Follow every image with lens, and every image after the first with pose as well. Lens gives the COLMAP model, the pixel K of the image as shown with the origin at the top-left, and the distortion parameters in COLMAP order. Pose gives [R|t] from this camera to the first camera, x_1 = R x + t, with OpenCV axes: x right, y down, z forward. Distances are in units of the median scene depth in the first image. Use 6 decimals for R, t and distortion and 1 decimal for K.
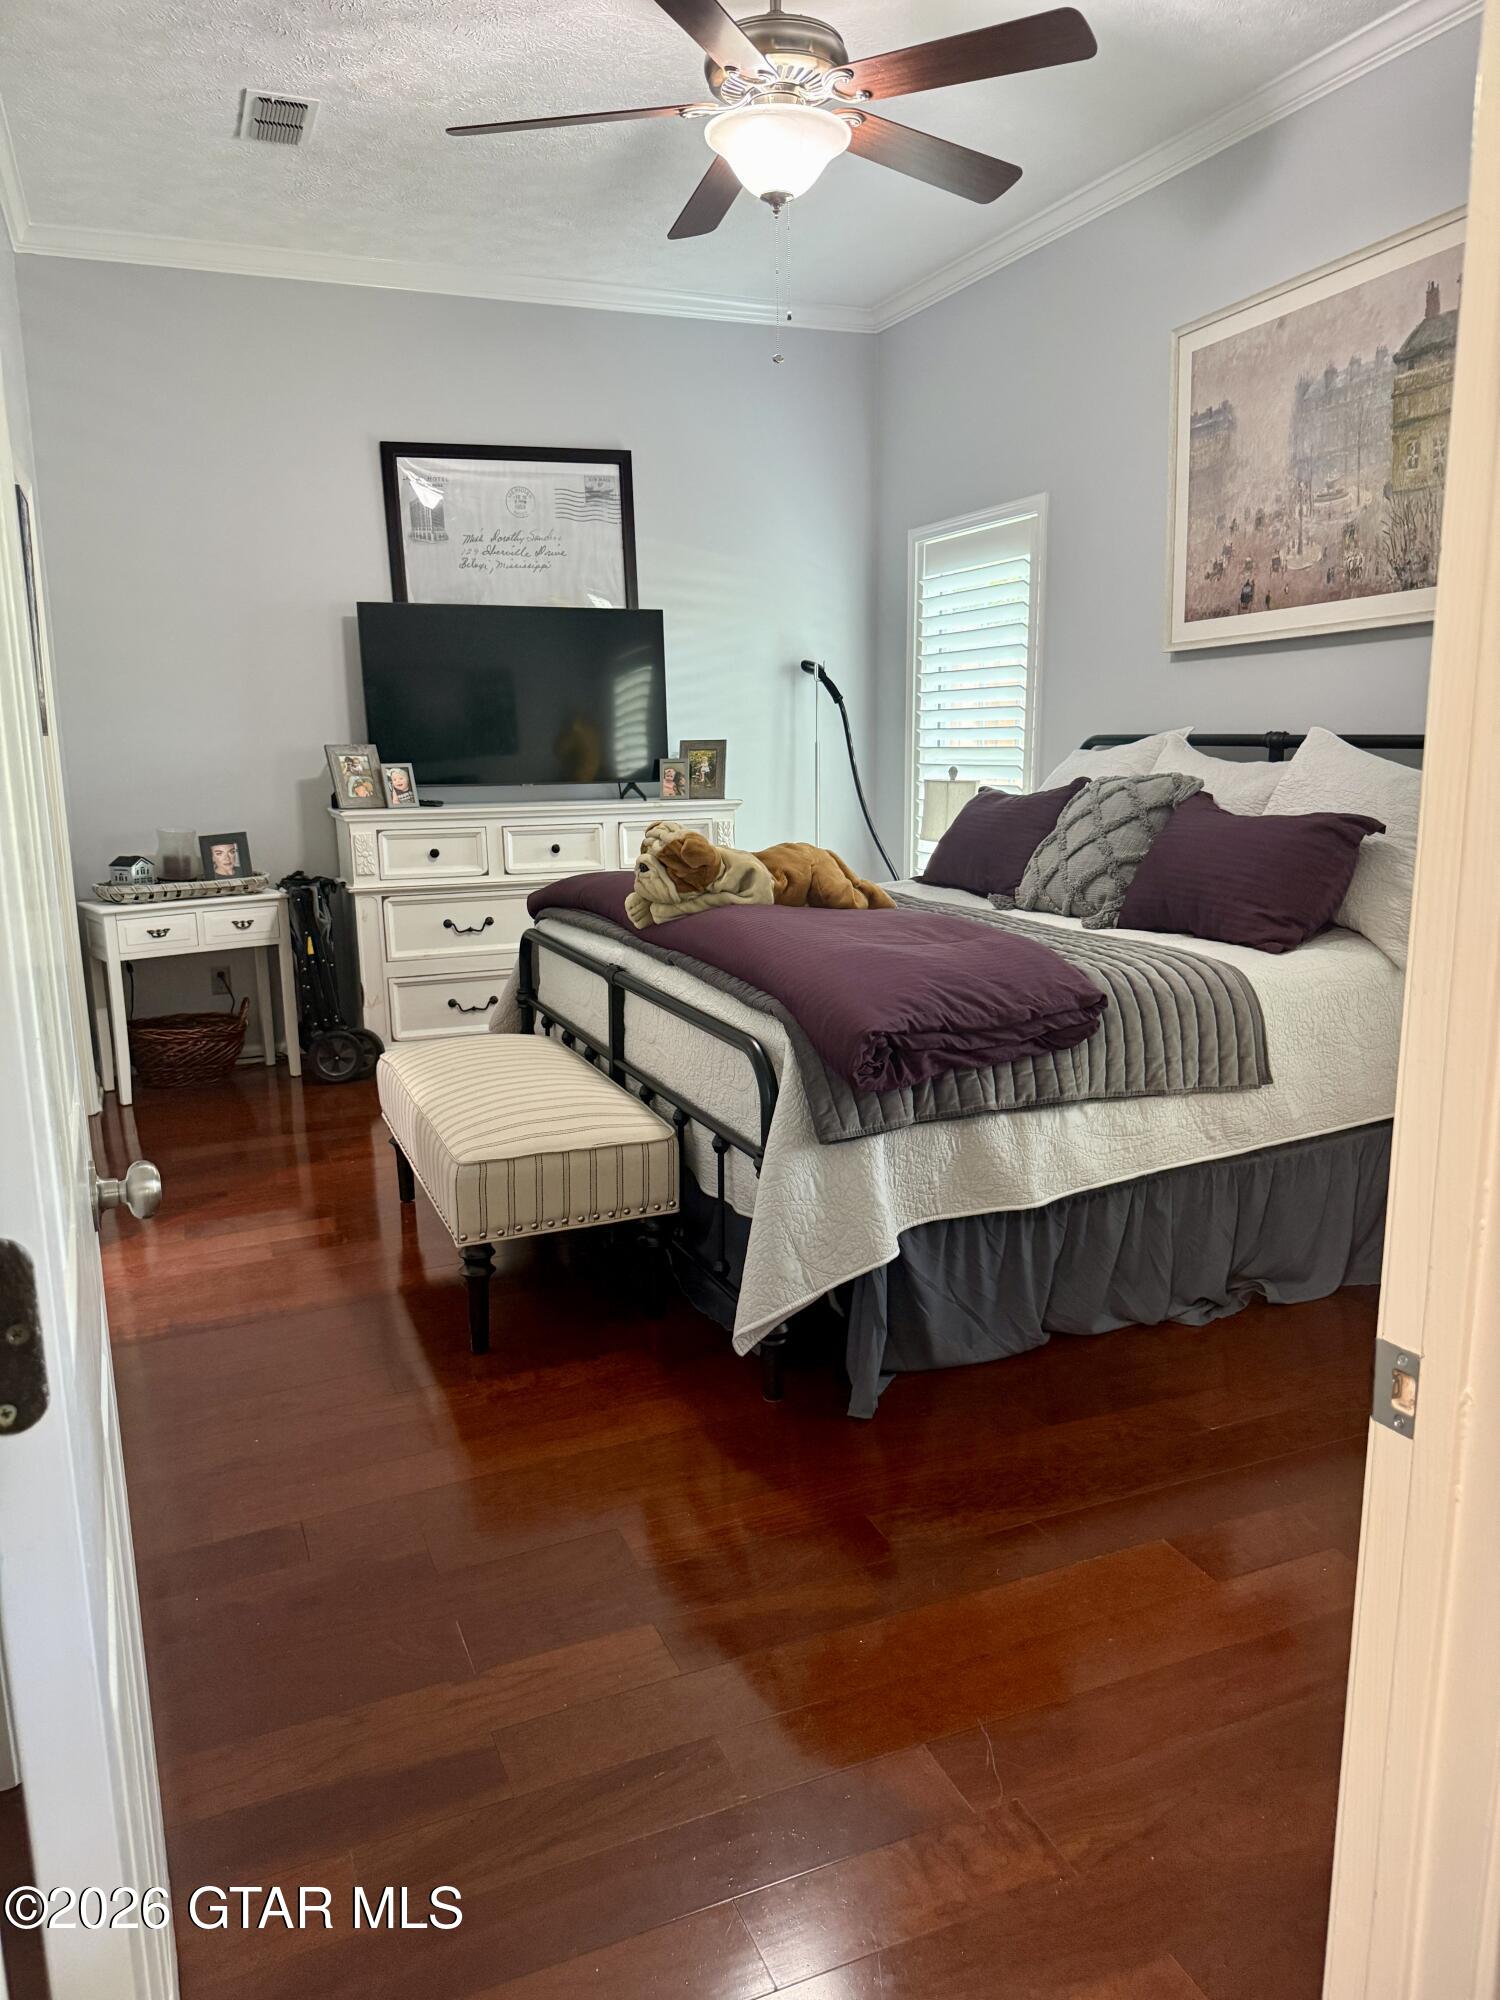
lens RADIAL K [[1414.3, 0, 745.0], [0, 1414.3, 1005.9], [0, 0, 1]] dist [0.011844, -0.005961]
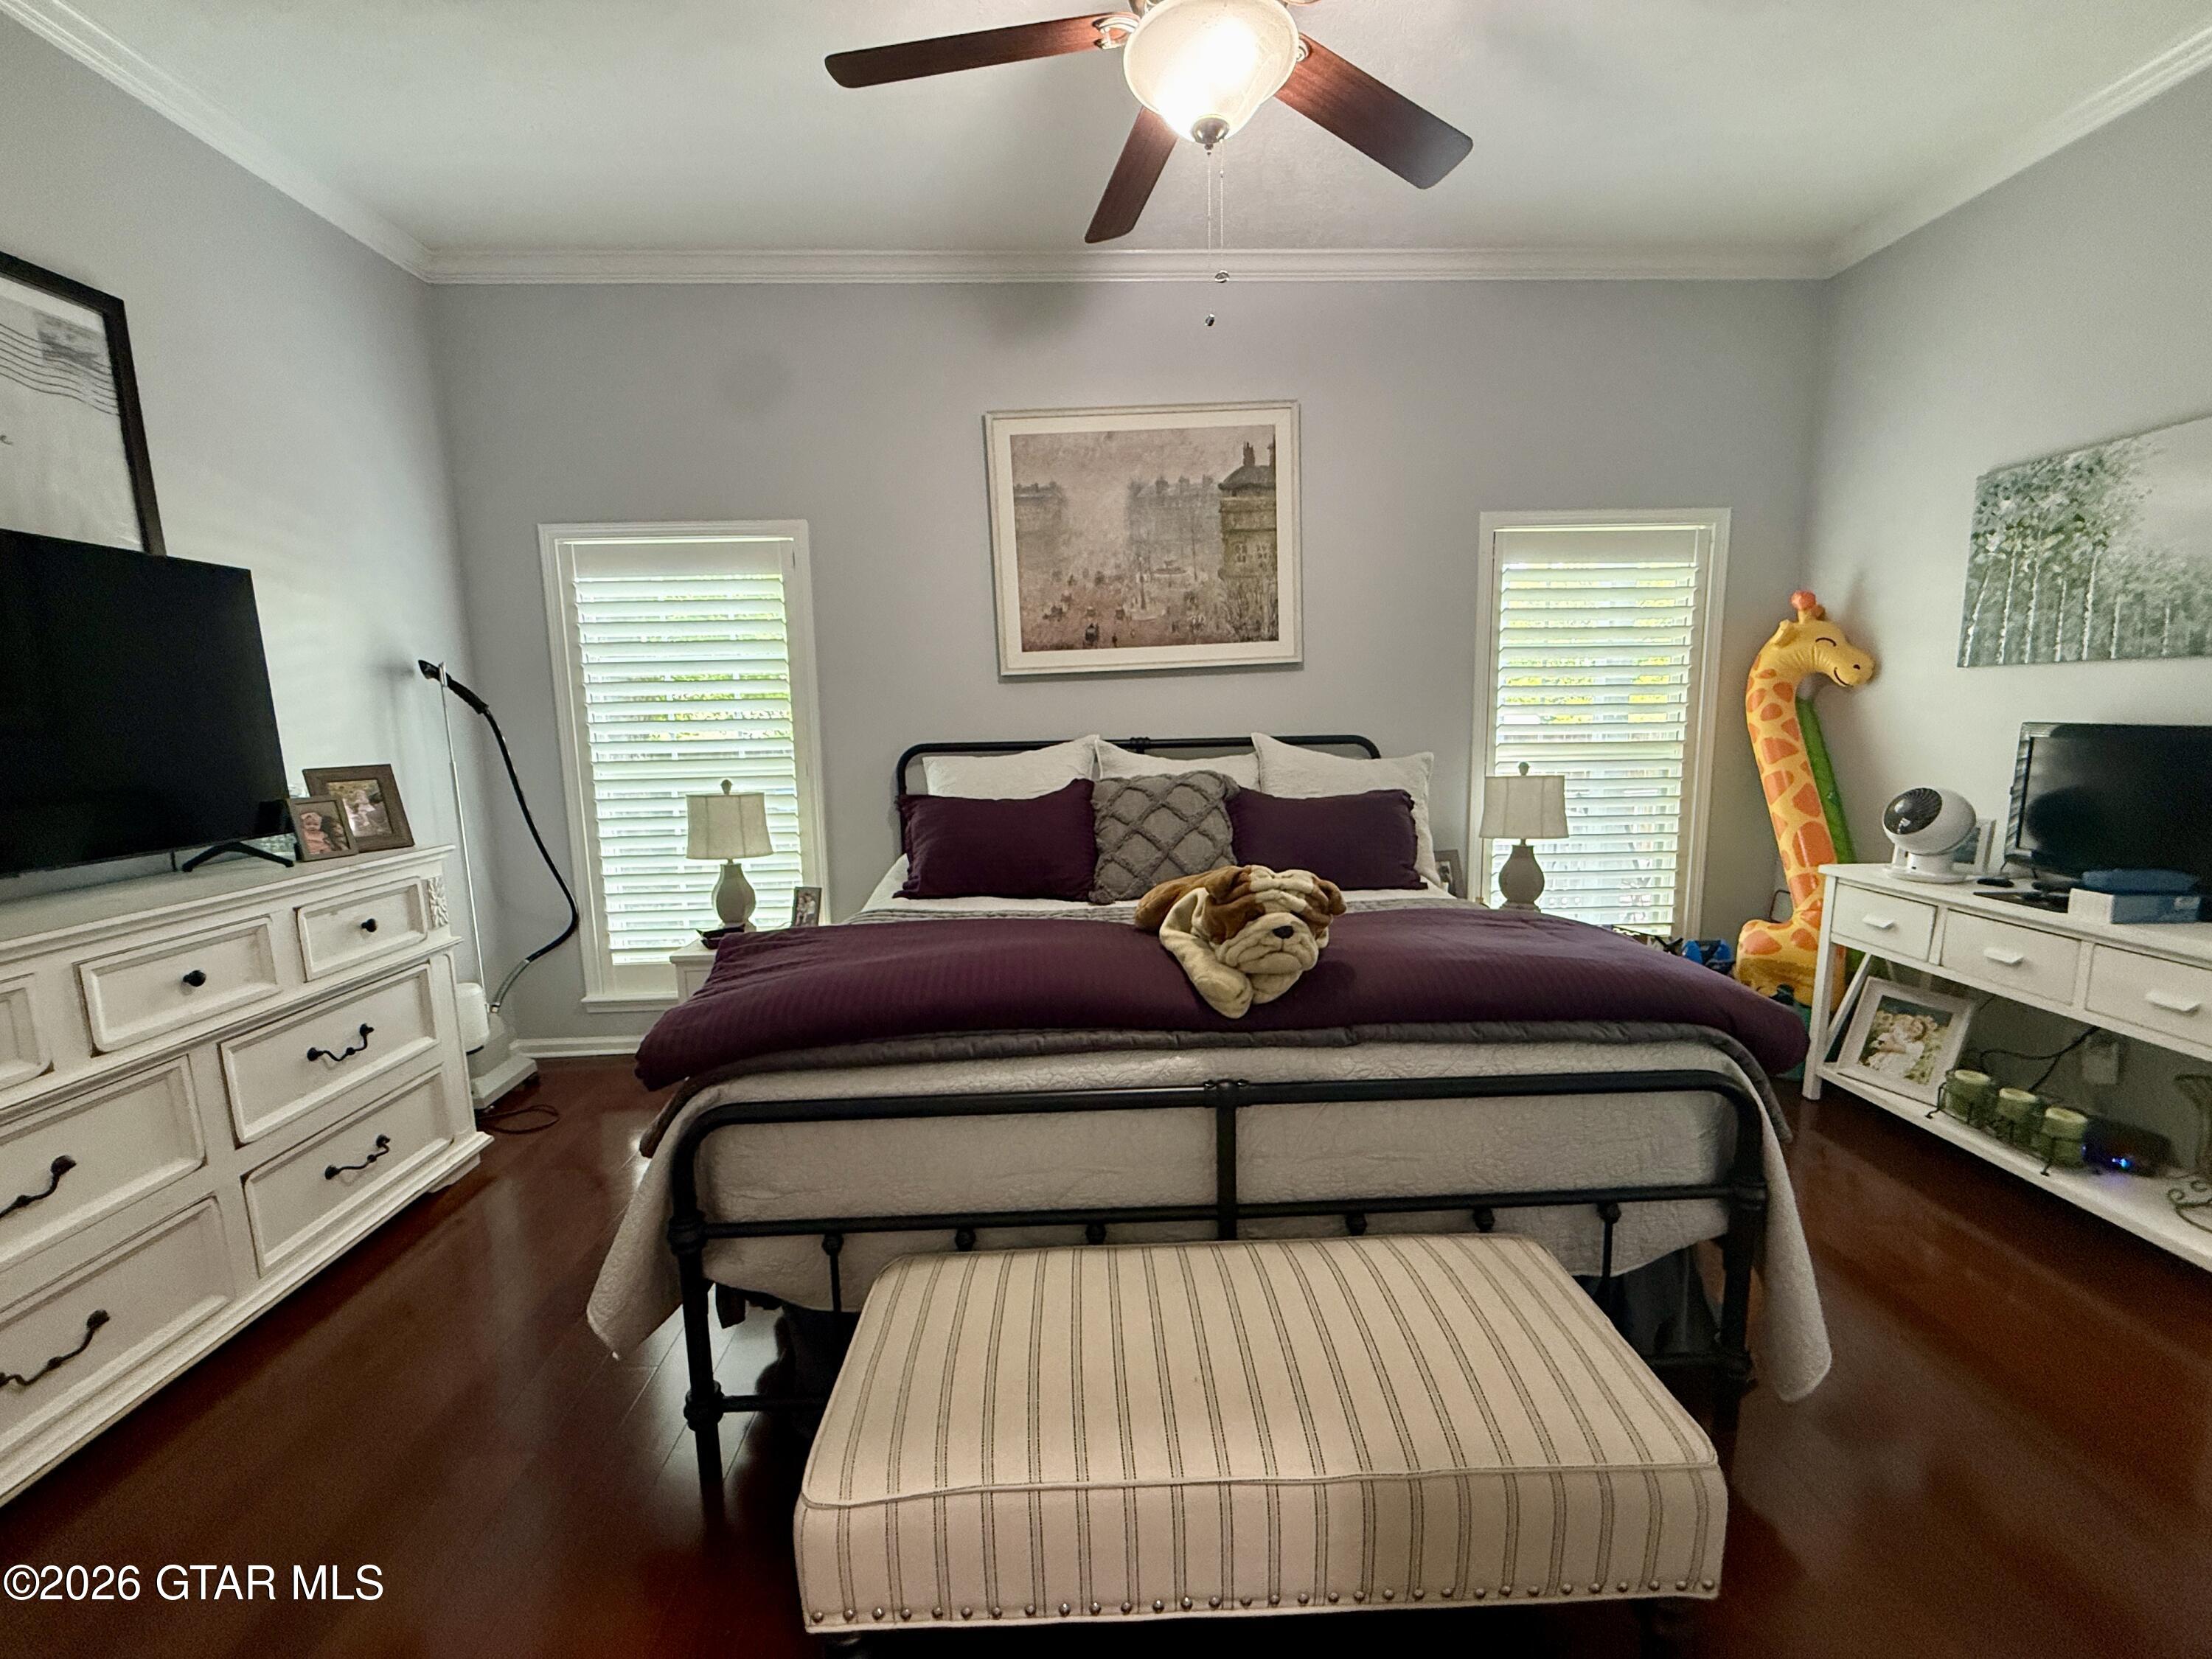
lens RADIAL K [[869.5, 0, 1107.4], [0, 869.5, 826.1], [0, 0, 1]] dist [0.013602, -0.000028]
pose [[0.382615, -0.121505, 0.915883, -0.402540], [0.192147, 0.980104, 0.049754, -0.155393], [-0.903706, 0.156948, 0.398349, 0.701980]]
